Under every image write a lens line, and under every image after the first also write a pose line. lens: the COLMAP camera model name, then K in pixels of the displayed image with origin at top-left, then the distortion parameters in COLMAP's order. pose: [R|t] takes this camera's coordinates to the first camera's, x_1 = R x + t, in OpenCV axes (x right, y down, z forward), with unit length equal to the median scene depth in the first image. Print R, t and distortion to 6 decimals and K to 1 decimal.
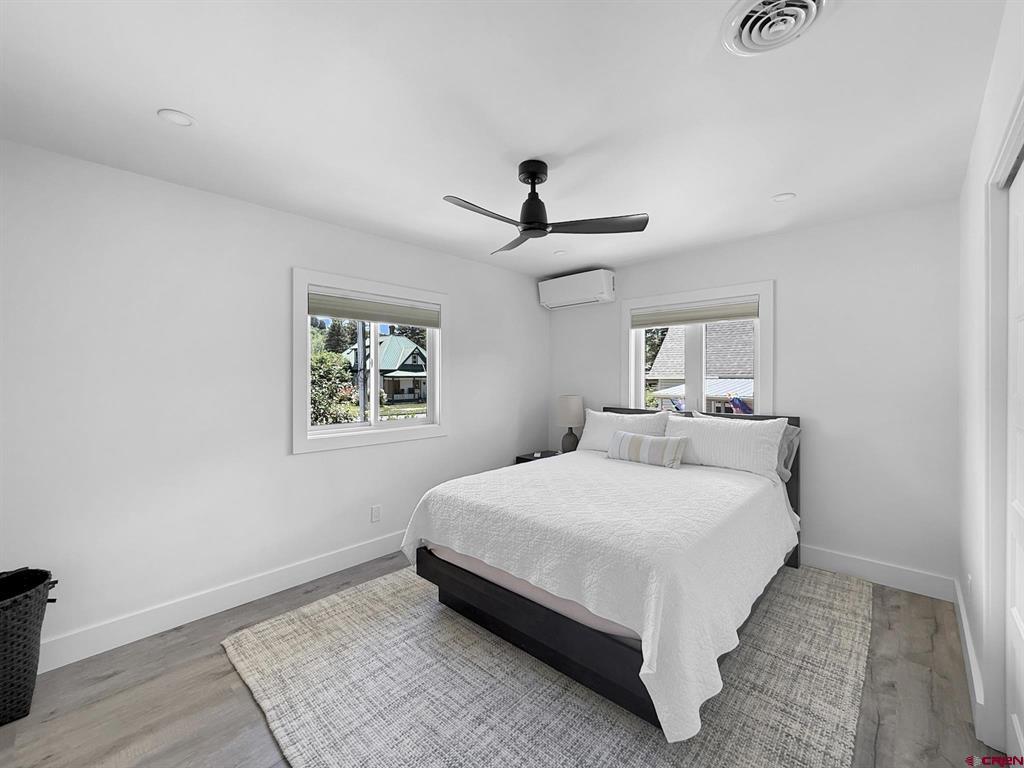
lens RADIAL K [[422.5, 0, 510.1], [0, 422.5, 381.6], [0, 0, 1]] dist [0.001958, 0.000372]
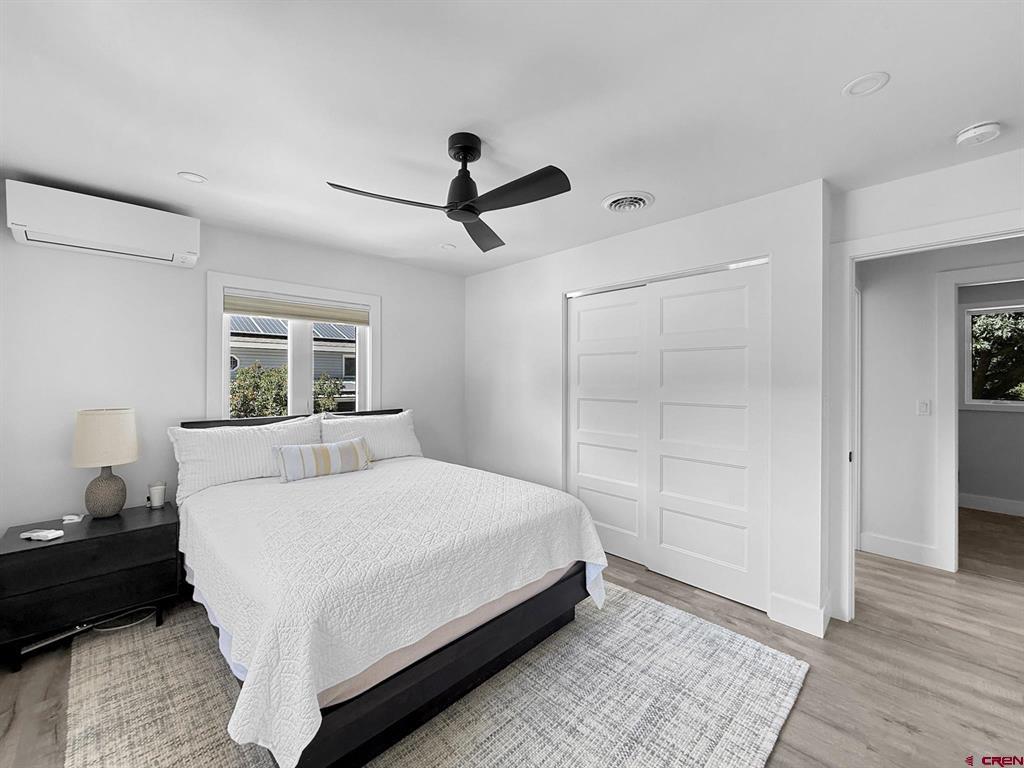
lens RADIAL K [[422.5, 0, 510.1], [0, 422.5, 381.6], [0, 0, 1]] dist [0.001958, 0.000372]
pose [[0.028945, -0.007682, 0.999551, -0.829594], [0.008047, 0.999940, 0.007452, -0.009577], [-0.999549, 0.007827, 0.029005, 0.882316]]
